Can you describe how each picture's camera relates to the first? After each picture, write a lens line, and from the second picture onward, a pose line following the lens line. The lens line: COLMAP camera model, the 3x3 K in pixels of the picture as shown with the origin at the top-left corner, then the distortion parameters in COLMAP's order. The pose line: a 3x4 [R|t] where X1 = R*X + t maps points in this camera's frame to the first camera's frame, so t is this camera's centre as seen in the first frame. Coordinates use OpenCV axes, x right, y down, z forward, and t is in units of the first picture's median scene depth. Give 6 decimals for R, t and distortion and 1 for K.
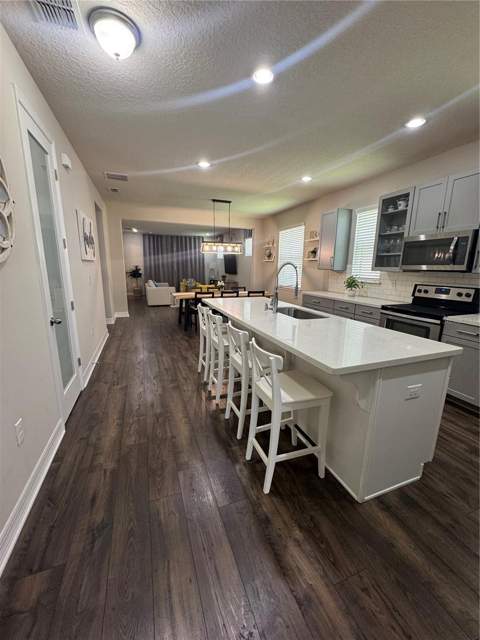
lens RADIAL K [[257.4, 0, 237.9], [0, 257.4, 318.0], [0, 0, 1]] dist [0.004108, 0.000412]
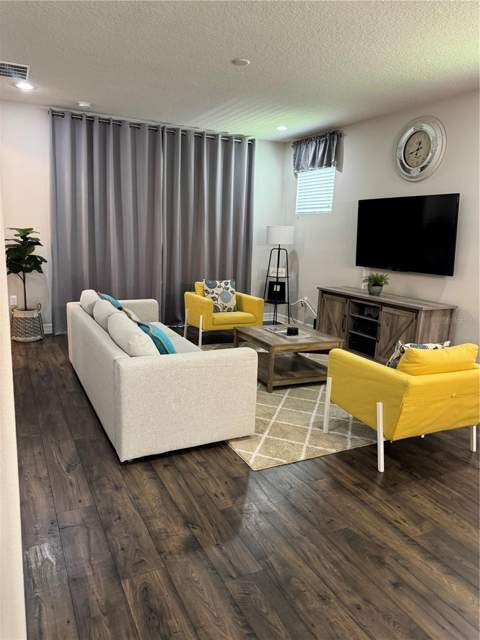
lens RADIAL K [[452.4, 0, 238.5], [0, 452.4, 324.2], [0, 0, 1]] dist [0.046837, -0.053413]
pose [[0.994054, 0.007502, 0.108628, -0.222262], [-0.007336, 0.999971, -0.001927, -0.103894], [-0.108639, 0.001118, 0.994081, 0.502276]]
